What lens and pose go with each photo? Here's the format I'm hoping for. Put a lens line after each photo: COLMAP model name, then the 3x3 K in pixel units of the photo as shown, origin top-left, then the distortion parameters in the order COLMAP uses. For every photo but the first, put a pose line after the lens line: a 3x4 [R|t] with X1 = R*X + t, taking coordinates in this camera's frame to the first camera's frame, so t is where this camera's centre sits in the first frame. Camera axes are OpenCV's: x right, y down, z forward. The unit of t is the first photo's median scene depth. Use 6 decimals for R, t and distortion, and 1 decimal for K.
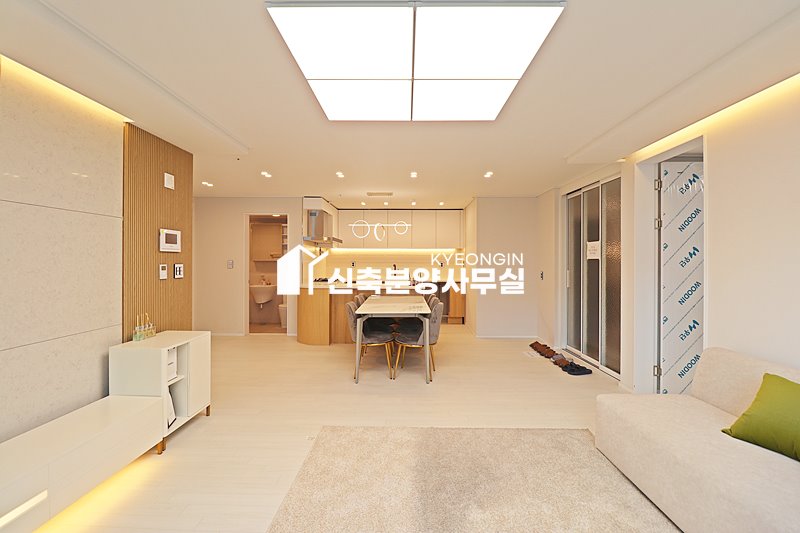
lens RADIAL K [[367.5, 0, 402.2], [0, 367.5, 259.7], [0, 0, 1]] dist [0.001134, -0.013648]
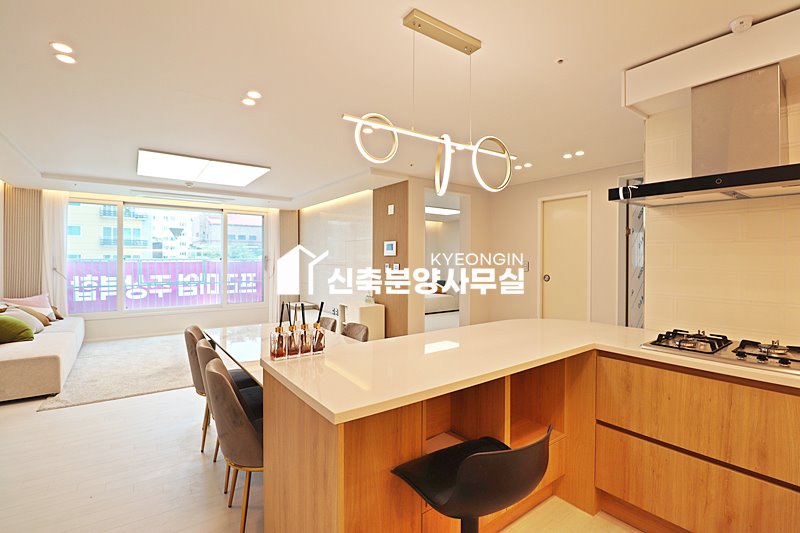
lens RADIAL K [[374.0, 0, 408.4], [0, 374.0, 260.5], [0, 0, 1]] dist [0.000752, -0.014277]
pose [[-0.790497, -0.005297, -0.612443, 0.259356], [-0.007023, 0.999975, 0.000416, -0.001785], [0.612425, 0.004630, -0.790515, 2.227250]]
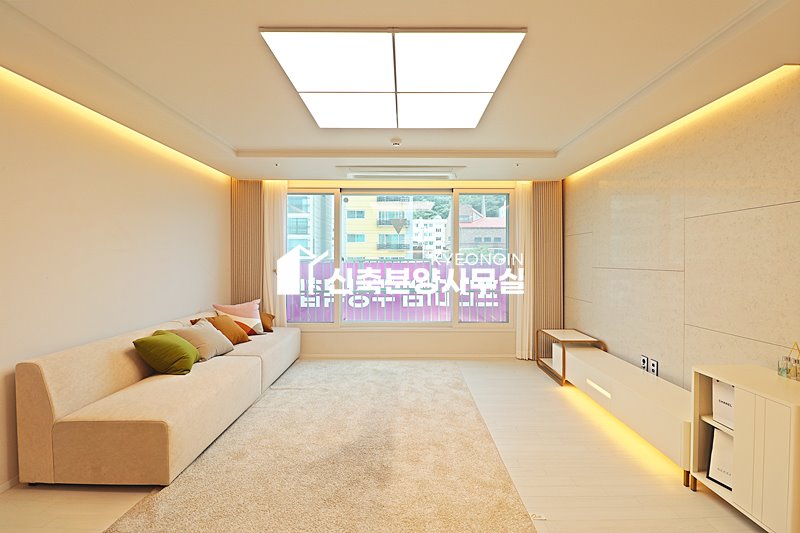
lens RADIAL K [[371.8, 0, 404.5], [0, 371.8, 262.3], [0, 0, 1]] dist [0.001892, -0.014525]
pose [[-0.999804, -0.005533, -0.019006, 0.013531], [-0.005650, 0.999965, 0.006095, 0.003299], [0.018971, 0.006201, -0.999801, 1.390960]]
